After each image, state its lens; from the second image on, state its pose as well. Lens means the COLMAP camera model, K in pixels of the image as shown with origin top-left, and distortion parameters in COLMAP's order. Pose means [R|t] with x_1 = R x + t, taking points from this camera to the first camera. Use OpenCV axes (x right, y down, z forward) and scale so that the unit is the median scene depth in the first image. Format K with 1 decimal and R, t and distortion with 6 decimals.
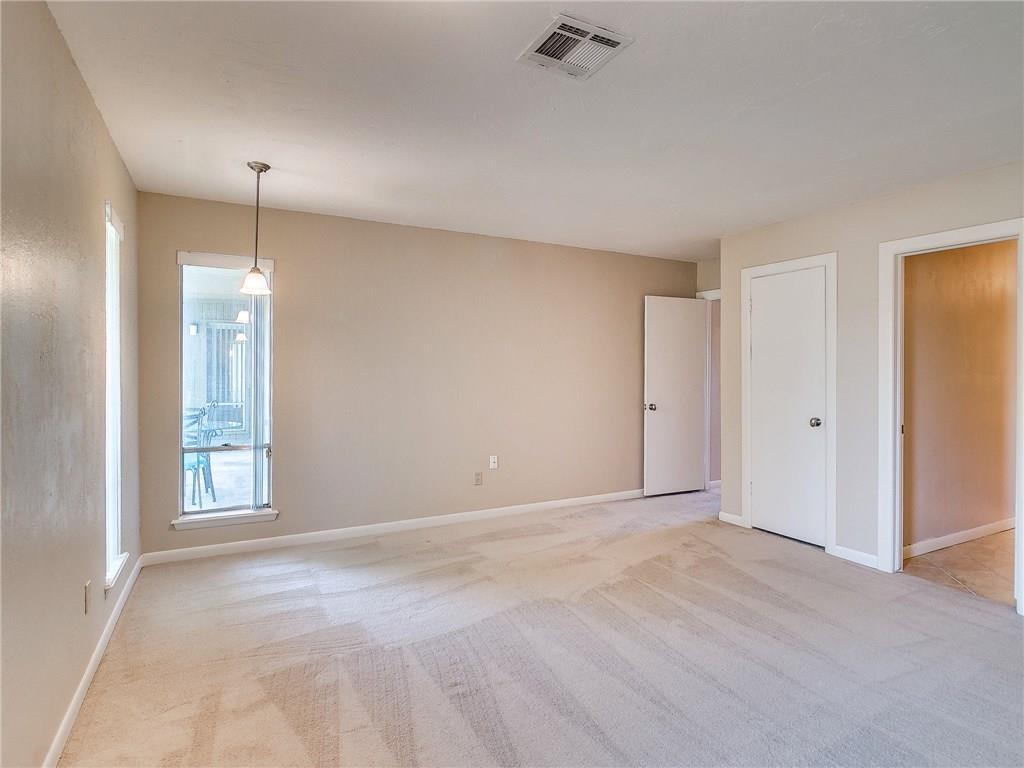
lens RADIAL K [[551.6, 0, 512.0], [0, 551.6, 384.0], [0, 0, 1]] dist [0.000977, 0.000067]
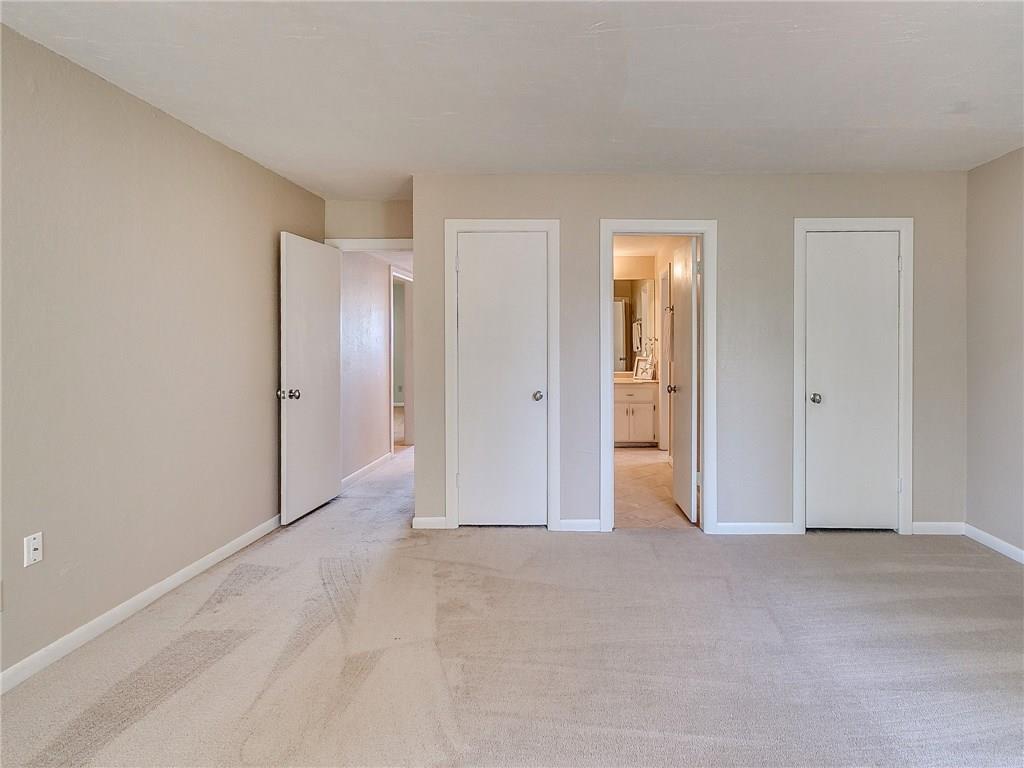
lens RADIAL K [[554.5, 0, 515.6], [0, 554.5, 355.6], [0, 0, 1]] dist [0.006524, 0.000931]
pose [[0.483734, -0.021311, 0.874956, -0.261928], [0.020392, 0.999707, 0.013075, -0.011929], [-0.874978, 0.011517, 0.484027, 0.502382]]
